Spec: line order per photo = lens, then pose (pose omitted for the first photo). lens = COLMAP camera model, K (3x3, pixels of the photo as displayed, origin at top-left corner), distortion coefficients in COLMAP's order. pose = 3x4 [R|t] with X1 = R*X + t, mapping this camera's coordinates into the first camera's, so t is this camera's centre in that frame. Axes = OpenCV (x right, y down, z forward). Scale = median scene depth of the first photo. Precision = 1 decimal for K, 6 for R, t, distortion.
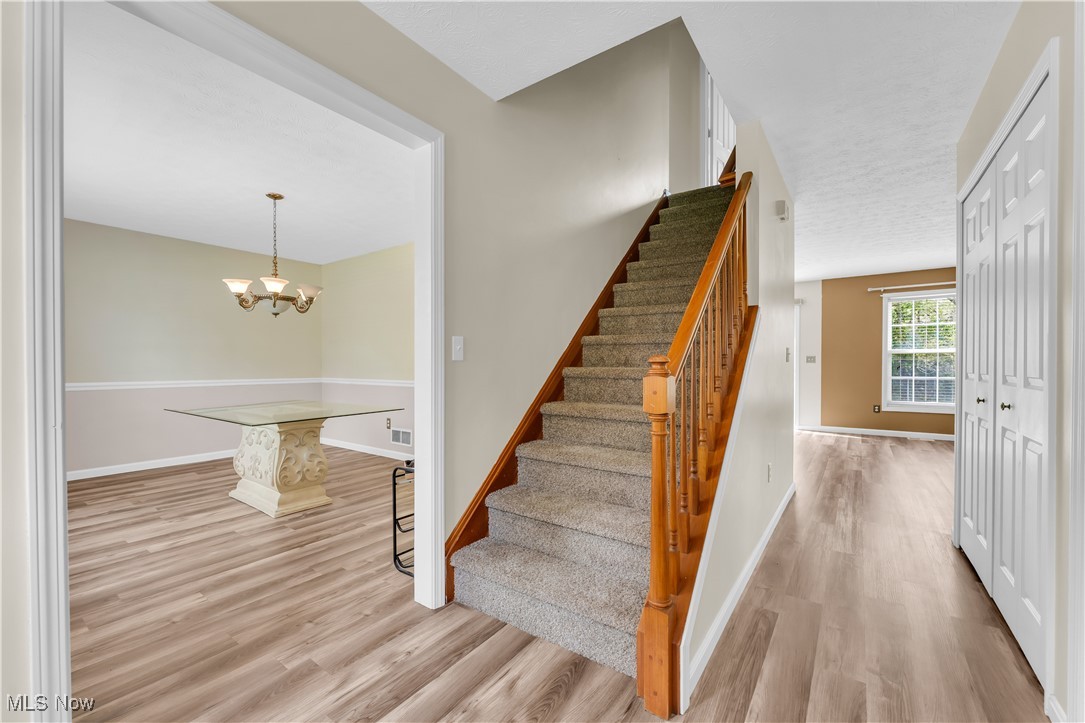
lens RADIAL K [[438.8, 0, 536.0], [0, 438.8, 368.2], [0, 0, 1]] dist [-0.001459, -0.000388]
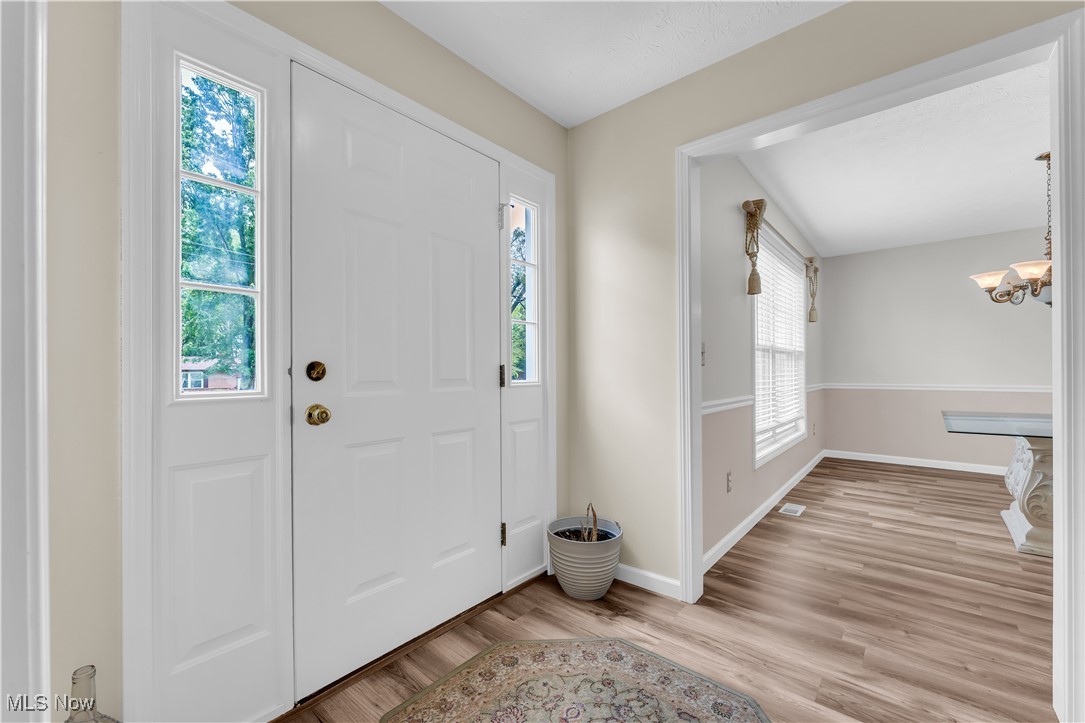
lens RADIAL K [[438.8, 0, 536.0], [0, 438.8, 368.2], [0, 0, 1]] dist [-0.001459, -0.000388]
pose [[-0.079913, -0.003586, -0.996795, 0.307724], [-0.003306, 0.999989, -0.003332, -0.000209], [0.996796, 0.003029, -0.079924, 0.152534]]
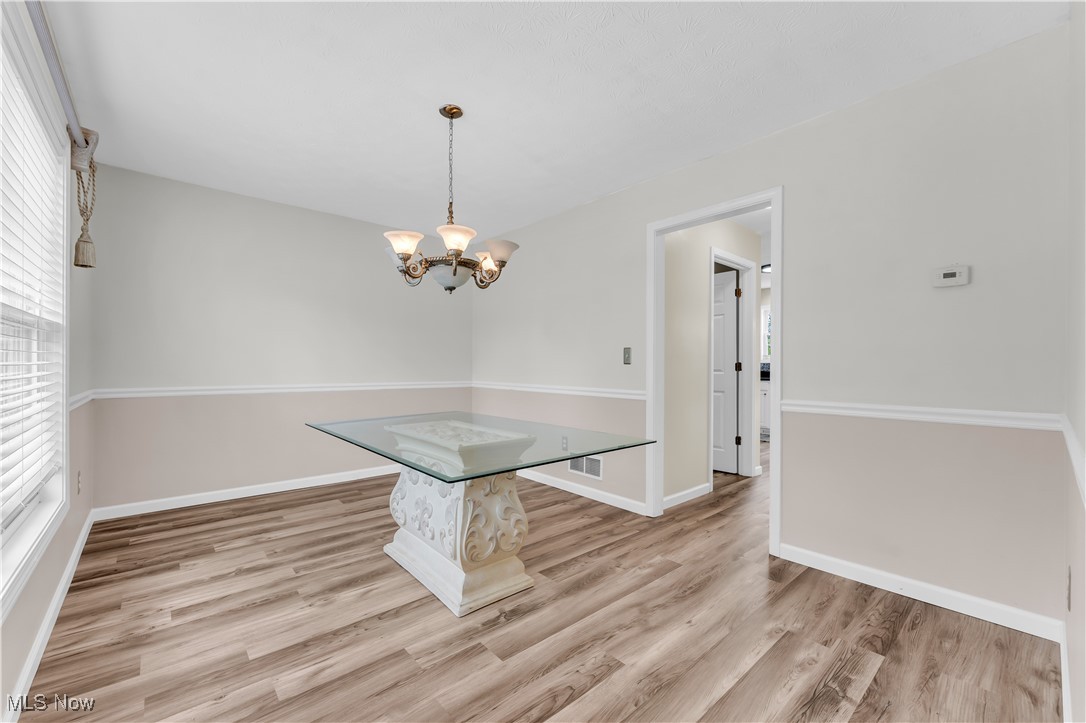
lens RADIAL K [[443.7, 0, 538.0], [0, 443.7, 366.9], [0, 0, 1]] dist [0.000554, -0.000412]
pose [[0.974687, 0.006815, -0.223471, -0.355803], [-0.008213, 0.999952, -0.005329, -0.002069], [0.223424, 0.007030, 0.974696, 0.424512]]
